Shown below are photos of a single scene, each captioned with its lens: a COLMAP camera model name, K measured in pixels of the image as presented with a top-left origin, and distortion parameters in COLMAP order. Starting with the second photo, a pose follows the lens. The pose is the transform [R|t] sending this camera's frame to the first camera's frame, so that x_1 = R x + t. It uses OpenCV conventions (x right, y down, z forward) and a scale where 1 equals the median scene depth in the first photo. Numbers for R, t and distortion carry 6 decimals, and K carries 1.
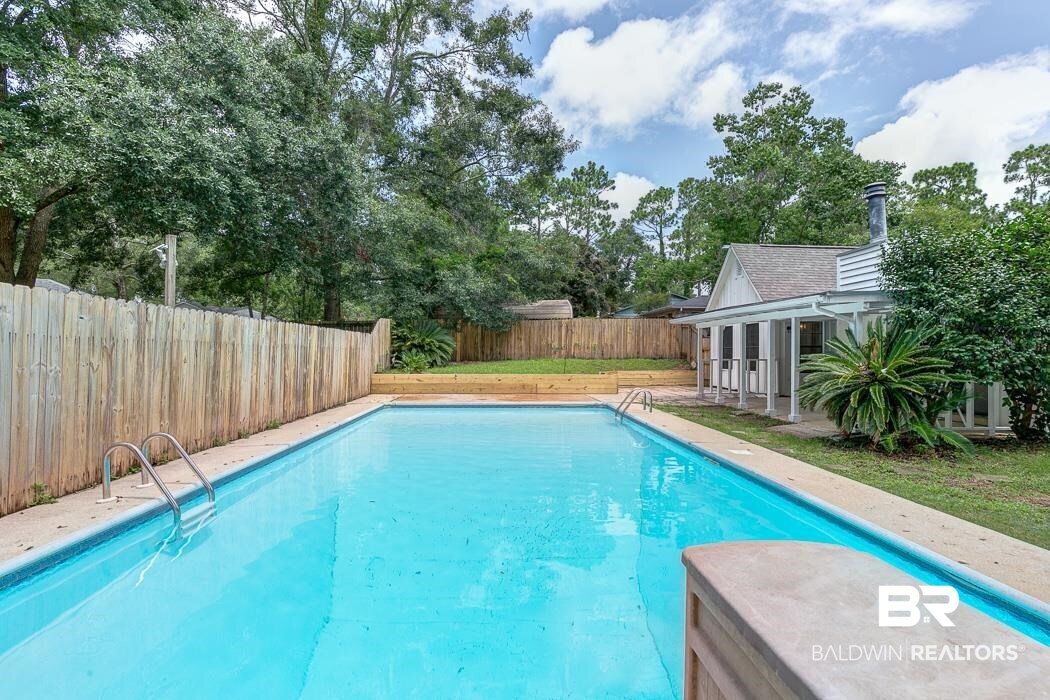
lens RADIAL K [[504.7, 0, 524.8], [0, 504.7, 350.3], [0, 0, 1]] dist [0.000115, 0.000714]
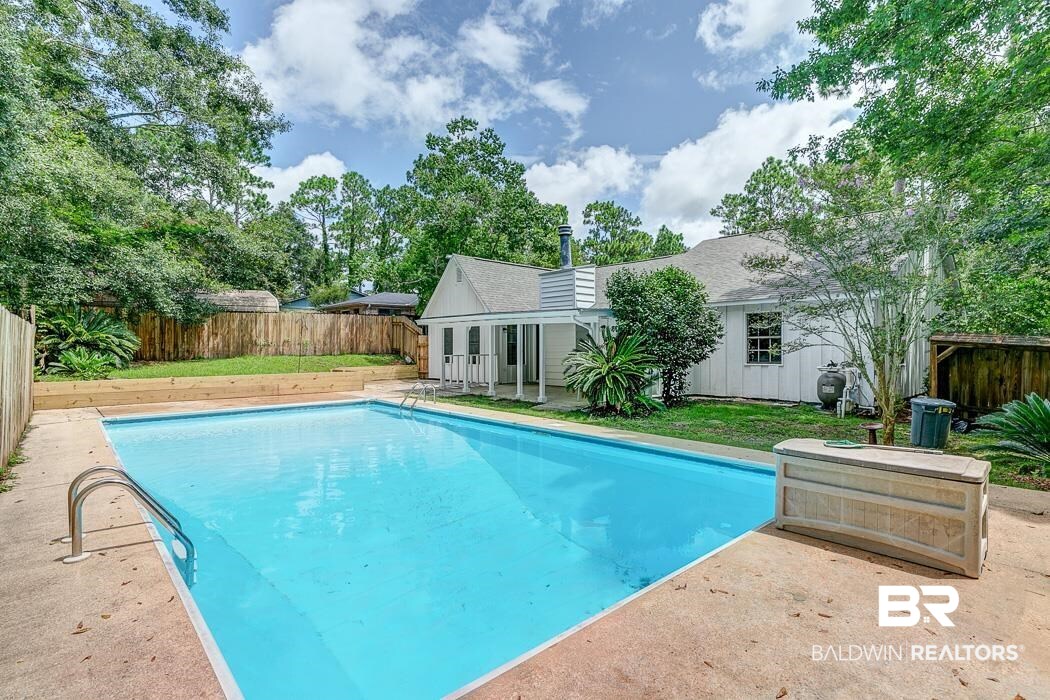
lens RADIAL K [[504.7, 0, 529.3], [0, 504.7, 350.9], [0, 0, 1]] dist [0.000115, 0.000714]
pose [[0.779352, -0.010970, 0.626491, -0.133061], [0.002010, 0.999885, 0.015009, -0.005609], [-0.626583, -0.010438, 0.779284, -0.006164]]
